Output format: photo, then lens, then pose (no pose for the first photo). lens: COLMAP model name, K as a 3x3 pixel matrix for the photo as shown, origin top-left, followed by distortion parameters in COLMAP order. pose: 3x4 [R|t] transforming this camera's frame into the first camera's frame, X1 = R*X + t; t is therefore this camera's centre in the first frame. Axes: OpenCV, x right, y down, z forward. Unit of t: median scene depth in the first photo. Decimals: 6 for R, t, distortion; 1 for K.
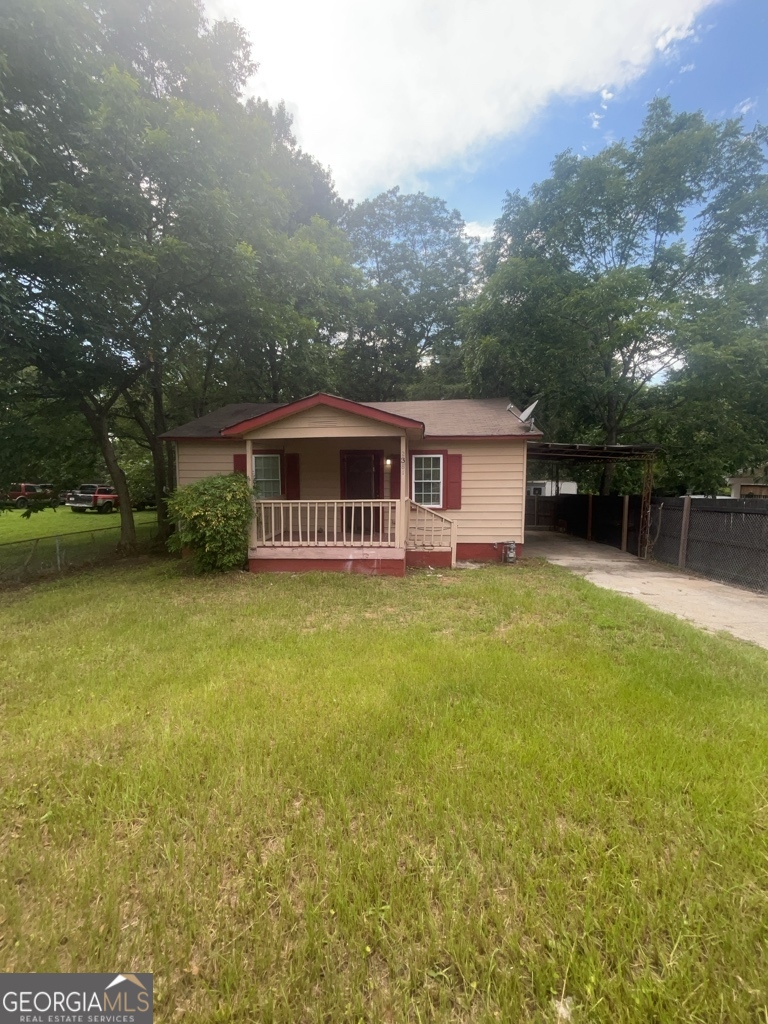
lens RADIAL K [[420.6, 0, 384.0], [0, 420.6, 512.0], [0, 0, 1]] dist [-0.002213, -0.000073]
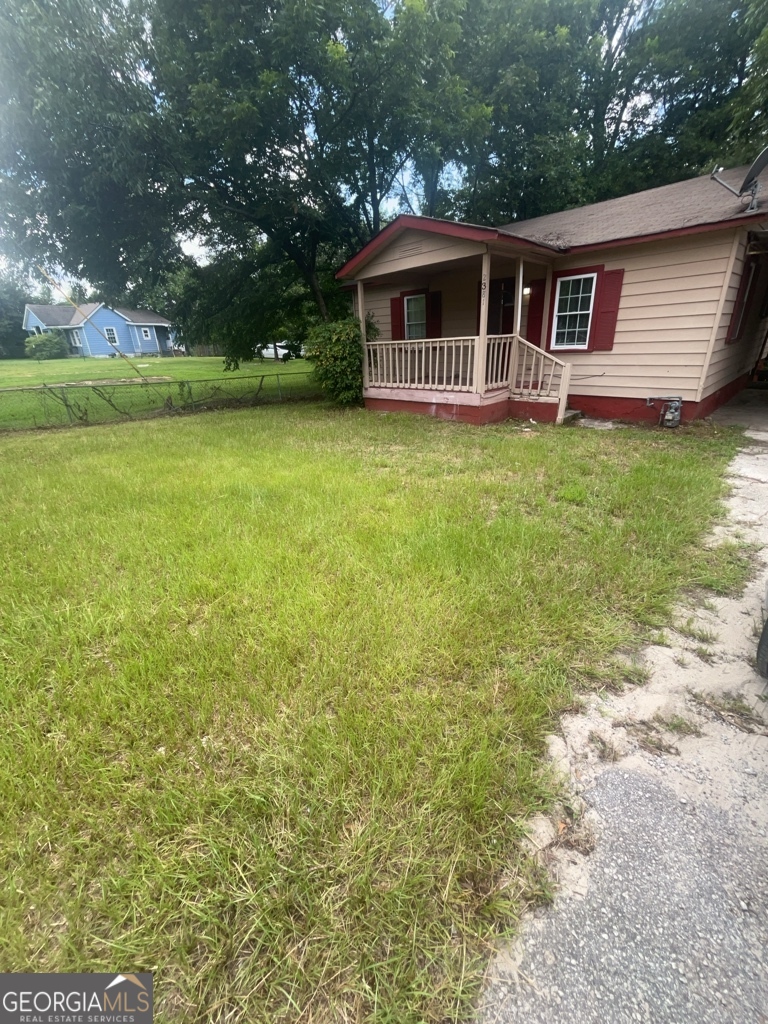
lens RADIAL K [[409.5, 0, 384.0], [0, 409.5, 512.0], [0, 0, 1]] dist [-0.003147, -0.000064]
pose [[0.760694, 0.224964, -0.608880, 0.475181], [-0.010418, 0.942134, 0.335075, 0.030984], [0.649027, -0.248546, 0.719020, 0.152052]]
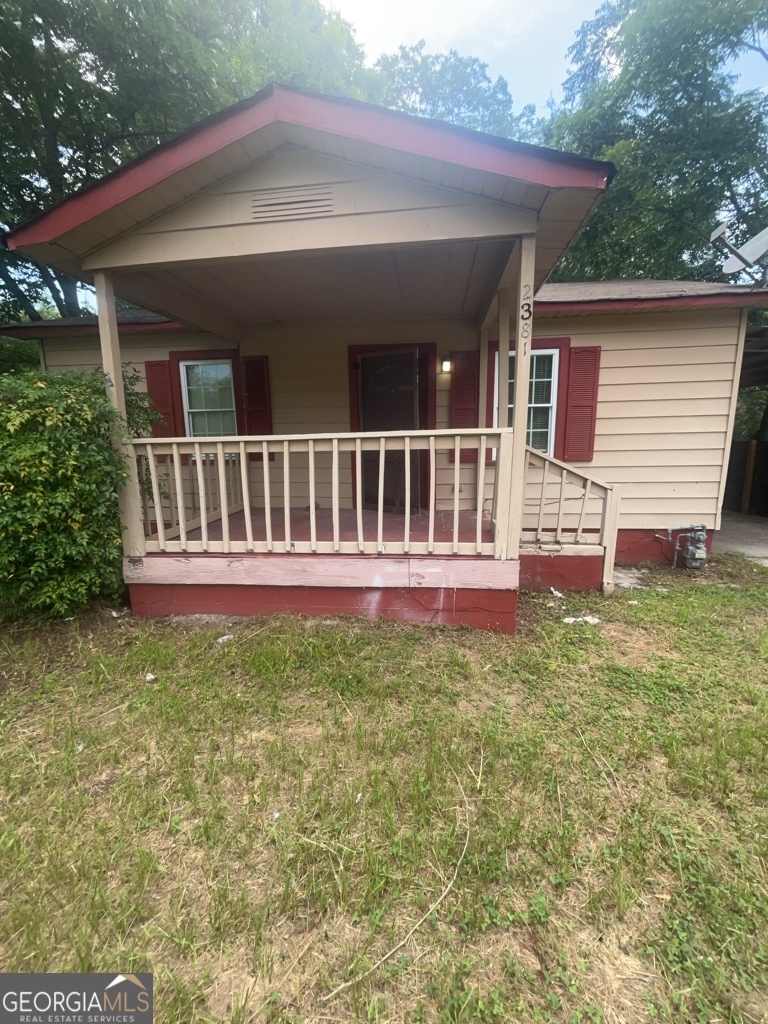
lens RADIAL K [[409.5, 0, 384.0], [0, 409.5, 512.0], [0, 0, 1]] dist [-0.003147, -0.000064]
pose [[0.999421, -0.006511, -0.033399, -0.058625], [0.009391, 0.996179, 0.086825, 0.010388], [0.032707, -0.087089, 0.995664, 0.620160]]
